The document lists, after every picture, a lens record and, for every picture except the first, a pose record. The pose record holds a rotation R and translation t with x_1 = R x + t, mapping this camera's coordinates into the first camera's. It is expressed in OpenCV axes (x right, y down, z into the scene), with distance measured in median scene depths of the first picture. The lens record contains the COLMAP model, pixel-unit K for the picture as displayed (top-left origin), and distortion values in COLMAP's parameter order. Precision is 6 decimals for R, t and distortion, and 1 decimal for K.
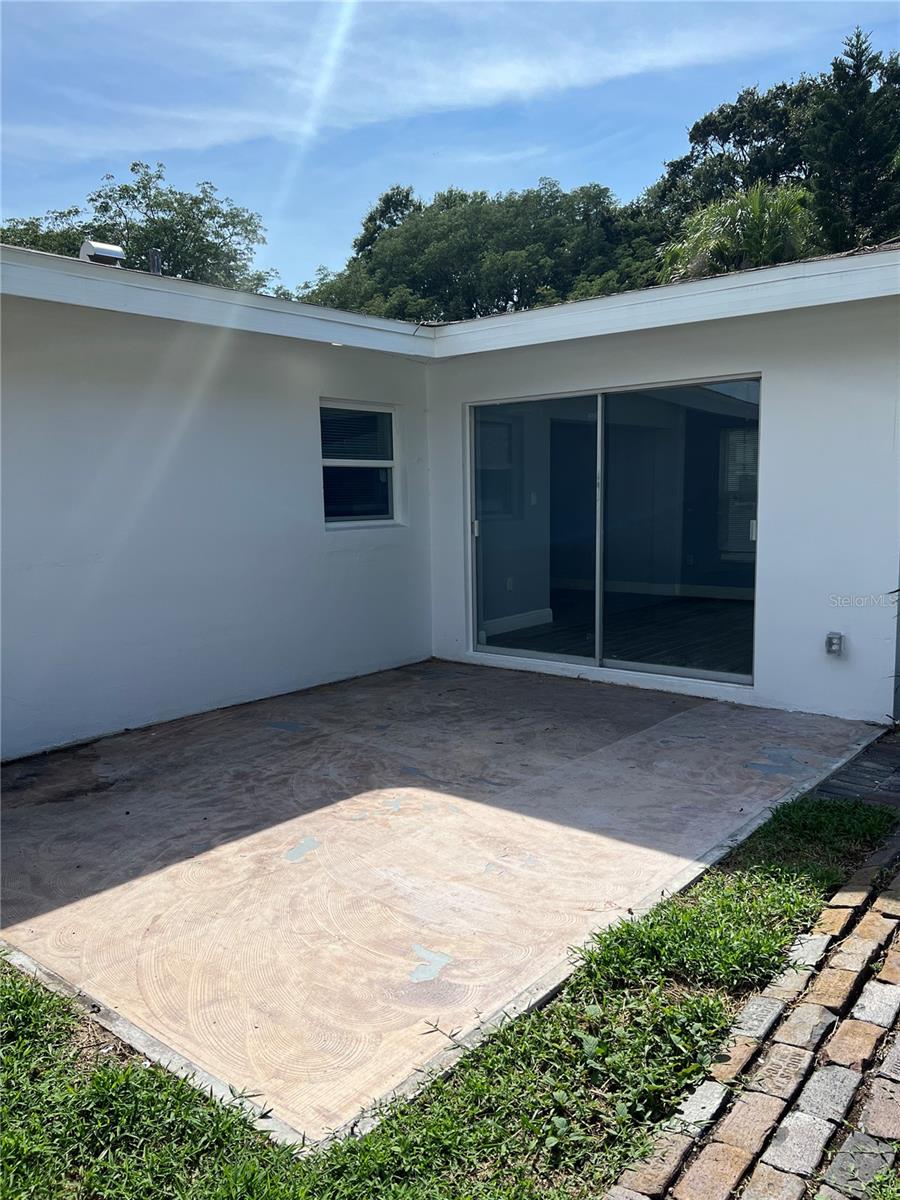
lens RADIAL K [[902.5, 0, 450.3], [0, 902.5, 606.2], [0, 0, 1]] dist [0.061541, -0.064791]
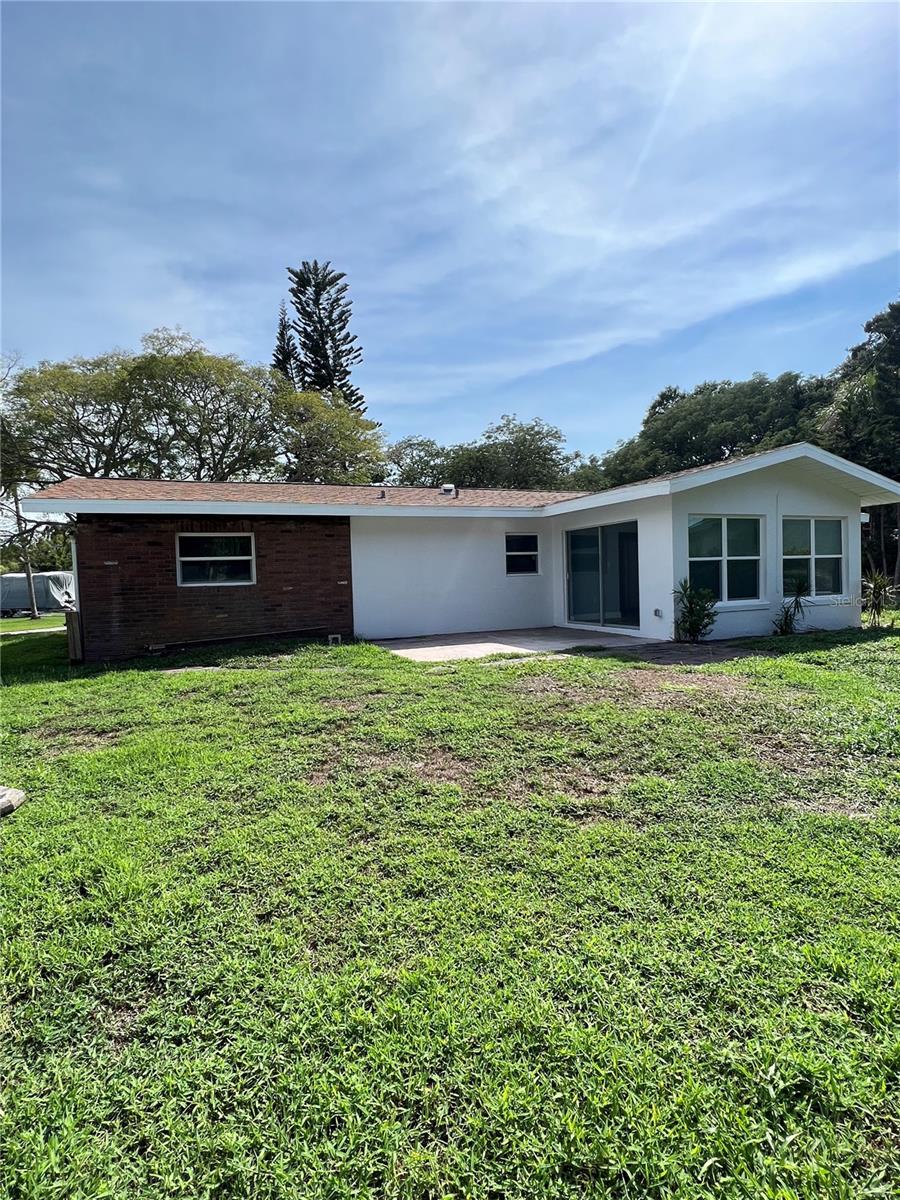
lens RADIAL K [[602.5, 0, 448.6], [0, 602.5, 597.8], [0, 0, 1]] dist [-0.000261, 0.000100]
pose [[0.887394, 0.003611, -0.460998, 0.121474], [-0.042122, 0.996422, -0.073276, 0.027489], [0.459084, 0.084443, 0.884371, -0.163028]]
